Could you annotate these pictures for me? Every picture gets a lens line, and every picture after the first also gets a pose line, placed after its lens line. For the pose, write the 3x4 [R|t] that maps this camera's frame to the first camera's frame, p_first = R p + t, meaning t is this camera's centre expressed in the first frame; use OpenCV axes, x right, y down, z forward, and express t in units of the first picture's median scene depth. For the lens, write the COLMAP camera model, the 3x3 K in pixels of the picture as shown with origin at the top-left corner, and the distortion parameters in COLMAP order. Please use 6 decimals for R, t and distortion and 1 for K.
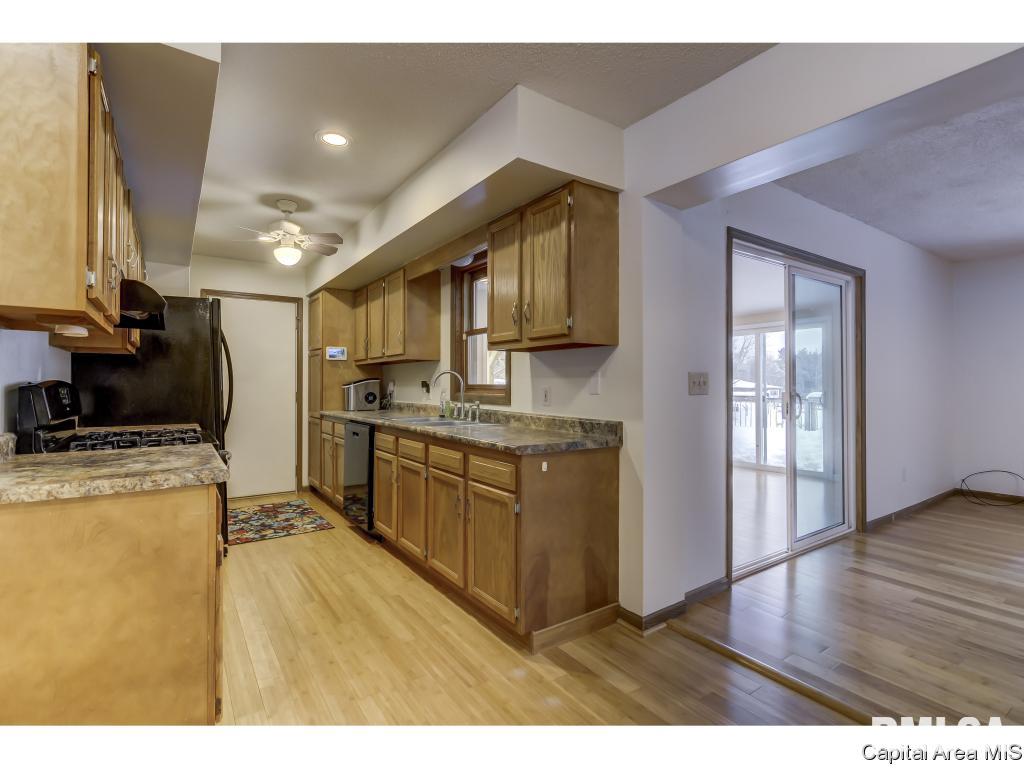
lens RADIAL K [[495.2, 0, 513.0], [0, 495.2, 380.3], [0, 0, 1]] dist [-0.011692, 0.006129]
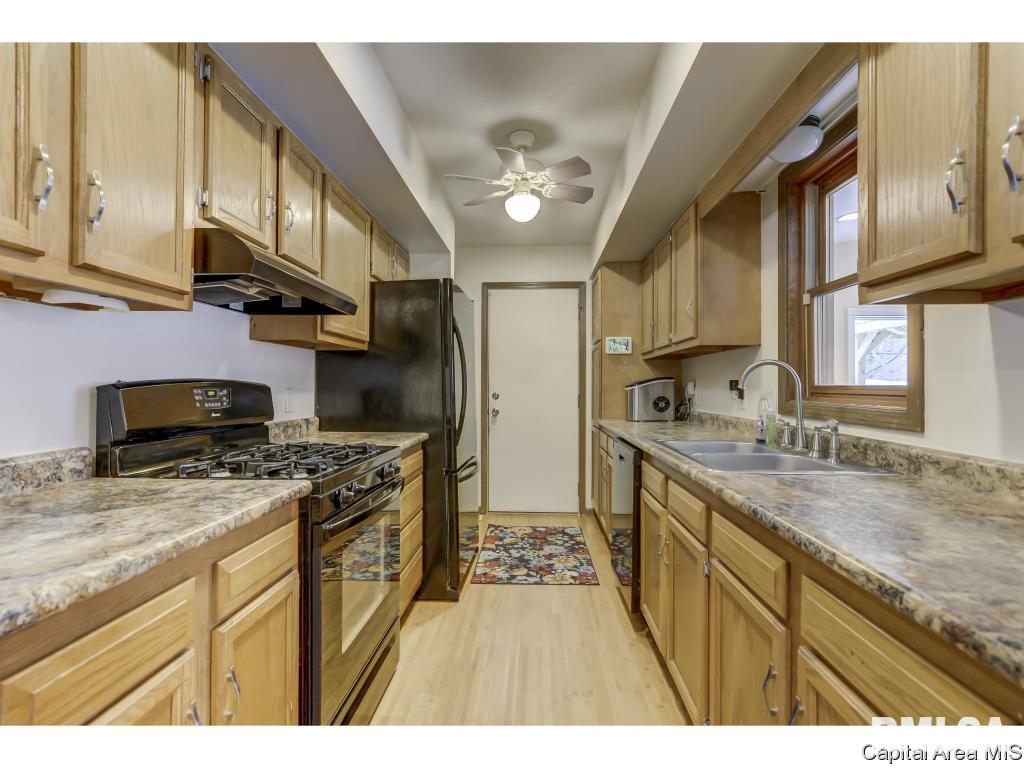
lens RADIAL K [[495.2, 0, 511.0], [0, 495.2, 383.0], [0, 0, 1]] dist [-0.011692, 0.006129]
pose [[0.790157, -0.002115, -0.612901, -0.022025], [0.003304, 0.999994, 0.000809, 0.004248], [0.612895, -0.002664, 0.790160, 0.375659]]
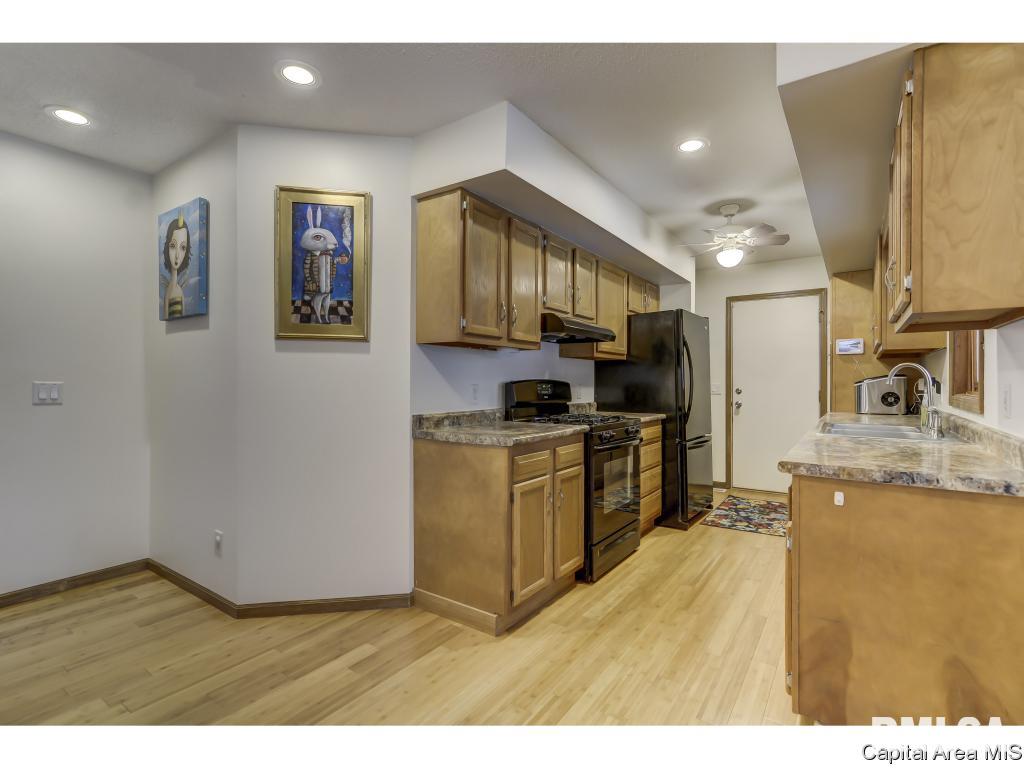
lens RADIAL K [[495.2, 0, 509.3], [0, 495.2, 381.0], [0, 0, 1]] dist [-0.011692, 0.006129]
pose [[0.343581, -0.003213, -0.939118, 0.323493], [0.007110, 0.999974, -0.000819, 0.003430], [0.939096, -0.006396, 0.343595, 0.189041]]
